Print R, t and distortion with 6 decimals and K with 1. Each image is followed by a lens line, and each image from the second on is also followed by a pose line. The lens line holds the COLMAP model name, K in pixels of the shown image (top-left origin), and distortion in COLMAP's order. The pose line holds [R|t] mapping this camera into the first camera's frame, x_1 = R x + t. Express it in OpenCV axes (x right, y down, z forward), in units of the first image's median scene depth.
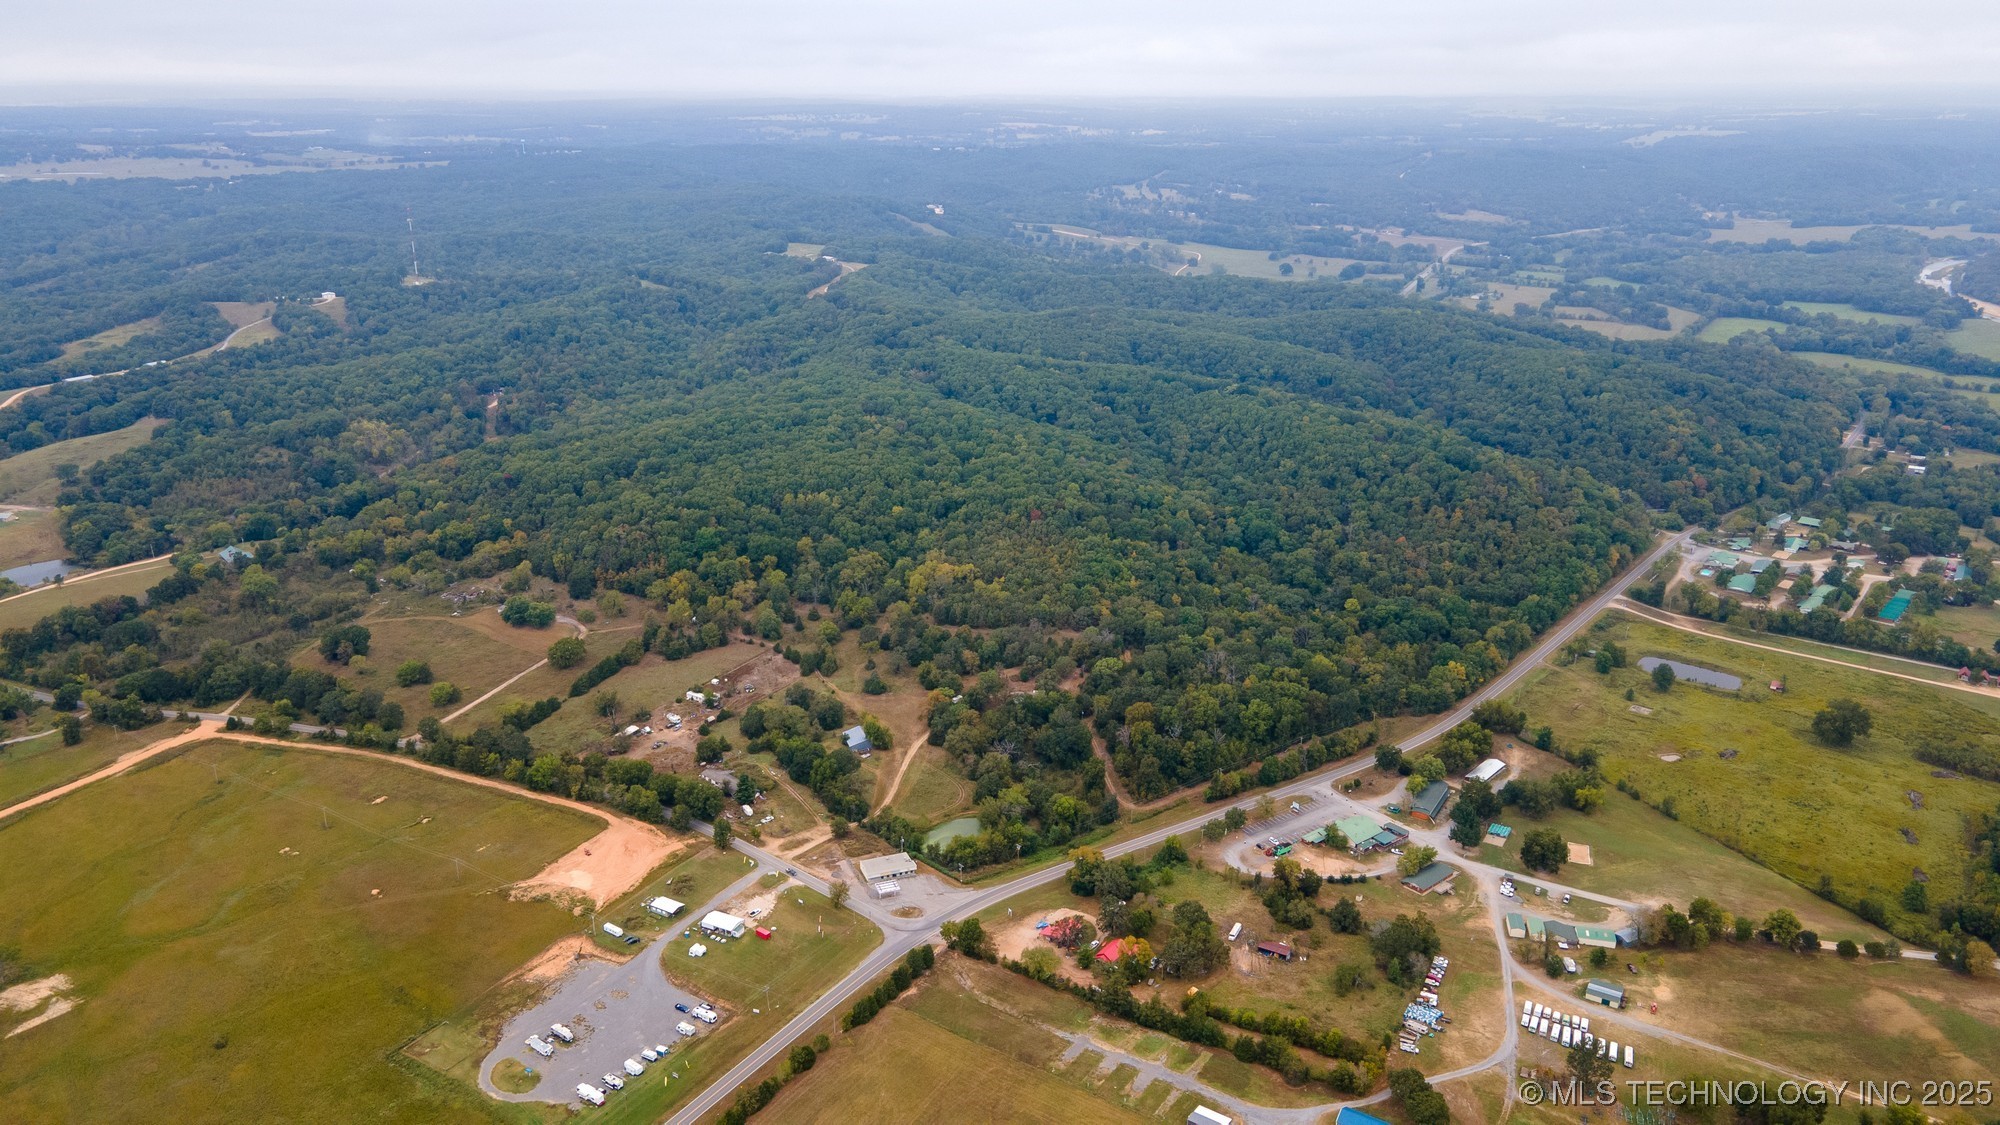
lens RADIAL K [[1463.4, 0, 1004.0], [0, 1463.4, 564.6], [0, 0, 1]] dist [0.020319, 0.044586]
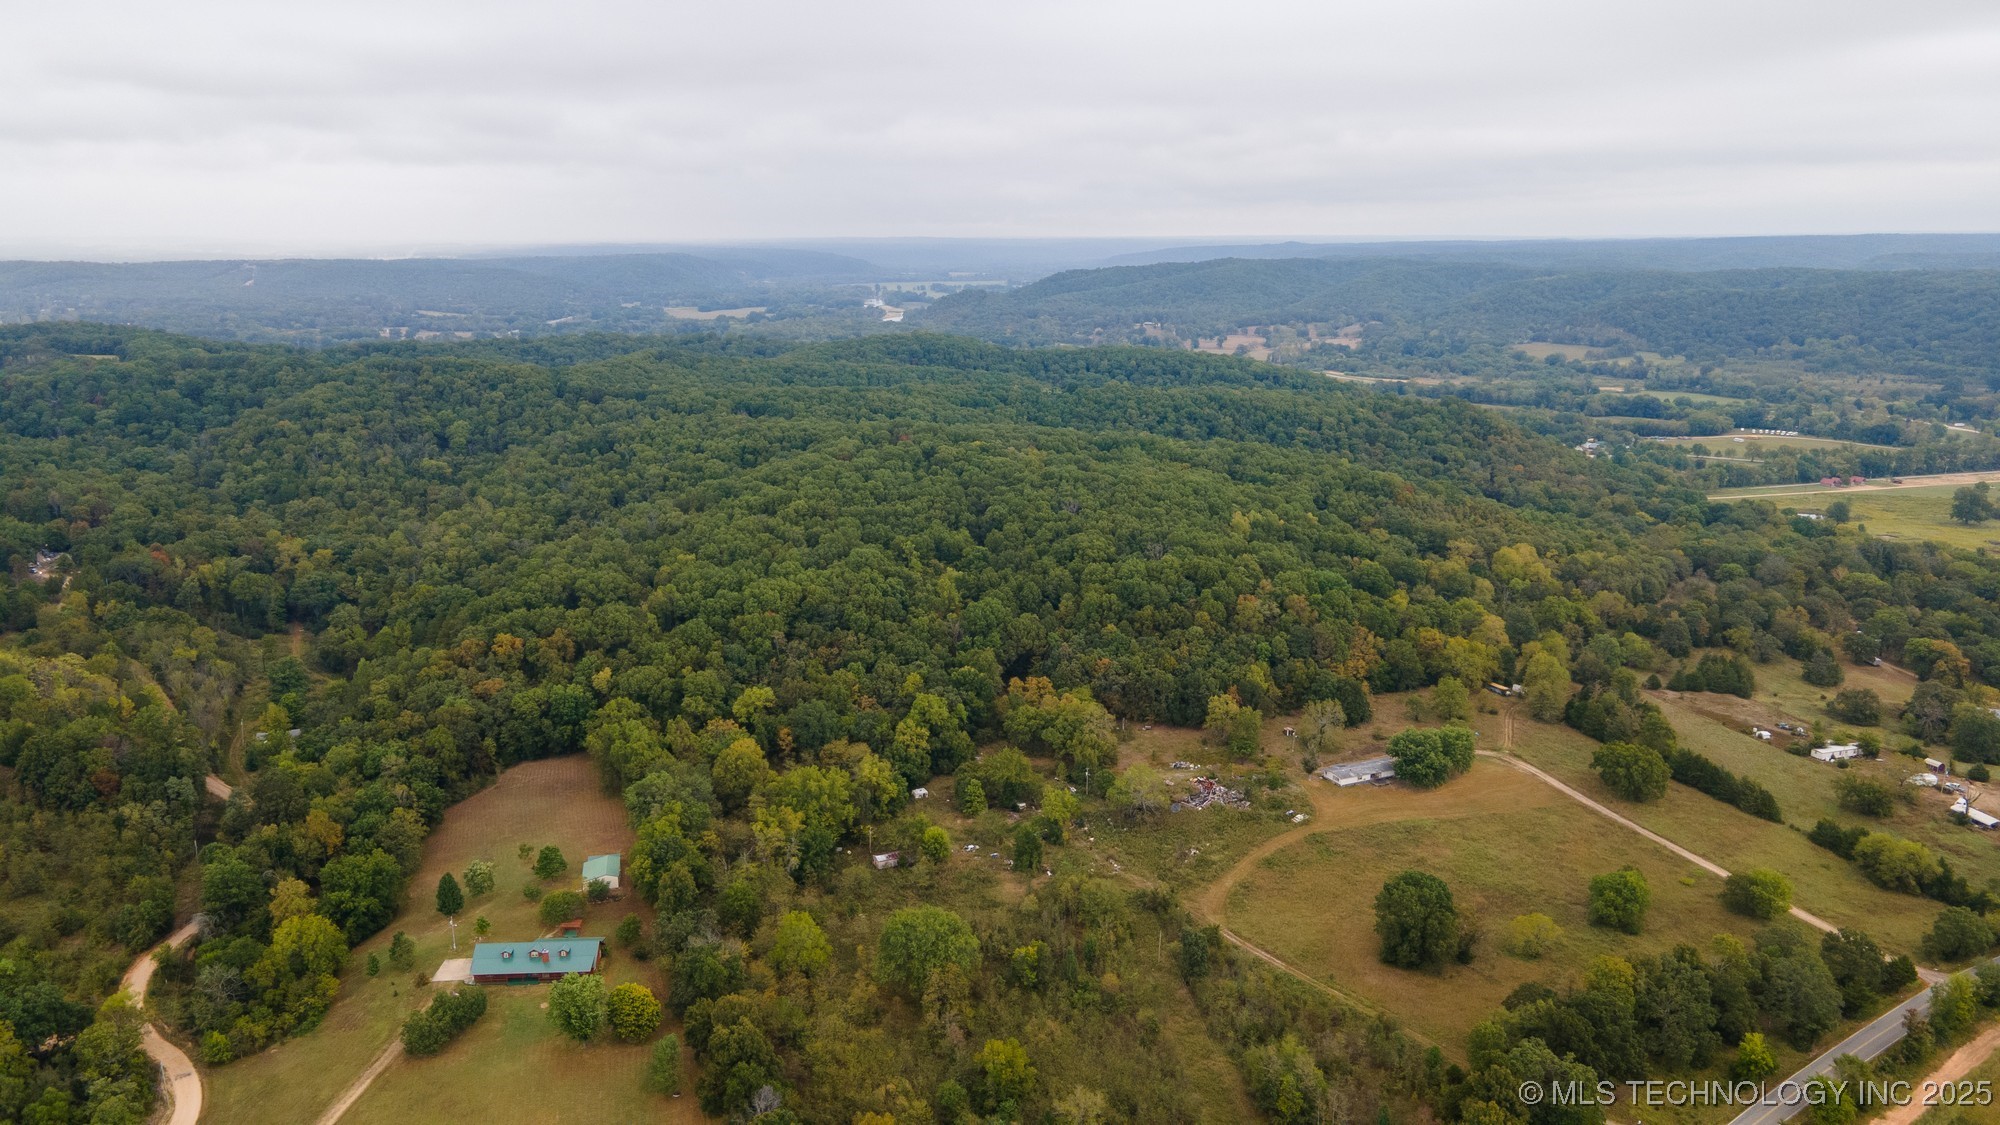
lens RADIAL K [[1463.4, 0, 1002.4], [0, 1463.4, 555.5], [0, 0, 1]] dist [0.020319, 0.044586]
pose [[0.599098, -0.182248, 0.779658, -0.833936], [0.265394, 0.963903, 0.021385, -0.087545], [-0.755412, 0.194105, 0.625840, 0.818379]]
